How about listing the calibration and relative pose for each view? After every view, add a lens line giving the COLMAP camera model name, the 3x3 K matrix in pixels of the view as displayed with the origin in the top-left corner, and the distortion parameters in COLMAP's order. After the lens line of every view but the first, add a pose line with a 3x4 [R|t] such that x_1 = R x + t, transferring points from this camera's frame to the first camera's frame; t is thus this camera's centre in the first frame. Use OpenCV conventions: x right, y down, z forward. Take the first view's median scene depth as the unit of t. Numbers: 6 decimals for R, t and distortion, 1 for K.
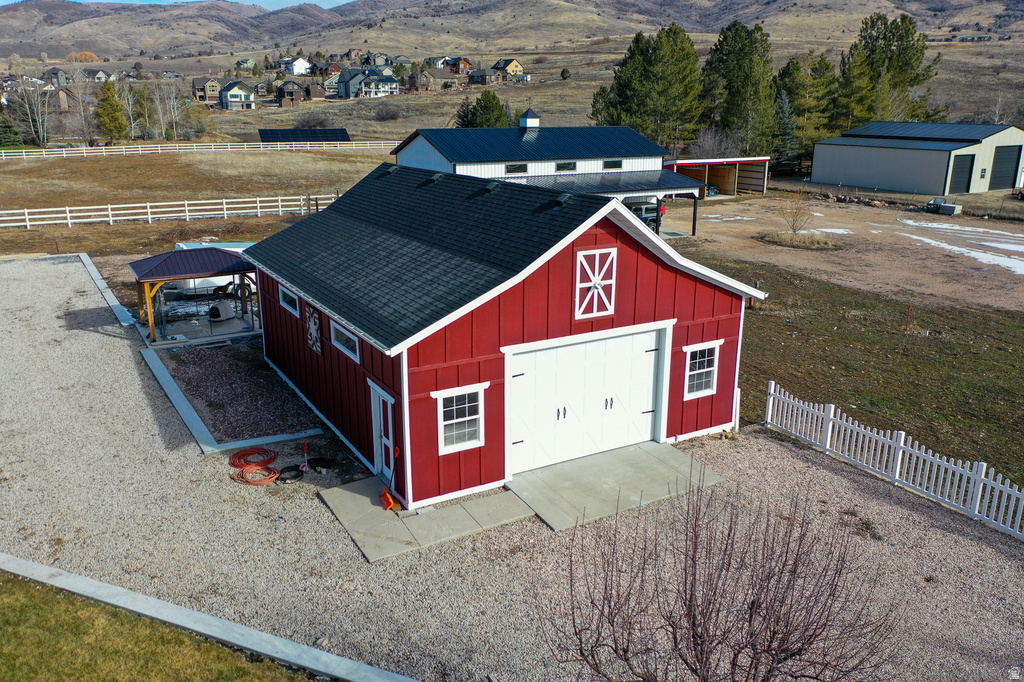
lens RADIAL K [[806.5, 0, 506.0], [0, 806.5, 340.1], [0, 0, 1]] dist [0.004013, 0.001753]
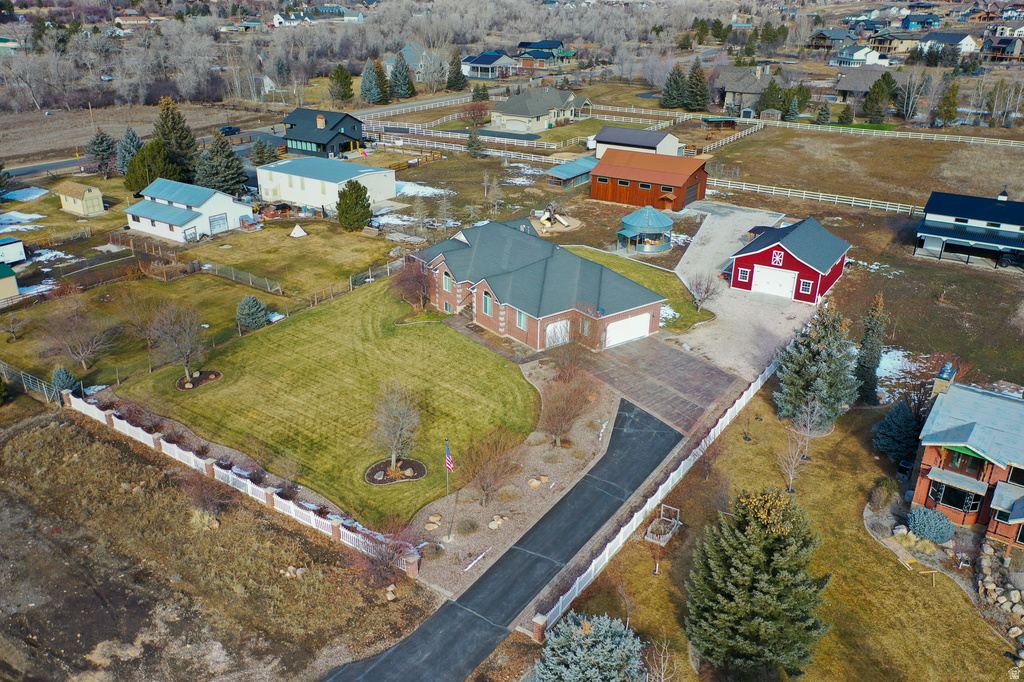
lens RADIAL K [[806.5, 0, 506.0], [0, 806.5, 340.1], [0, 0, 1]] dist [0.004013, 0.001753]
pose [[0.451824, 0.357016, -0.817554, 3.187429], [-0.257023, 0.929667, 0.263930, -0.428686], [0.854280, 0.090880, 0.511808, -2.565701]]
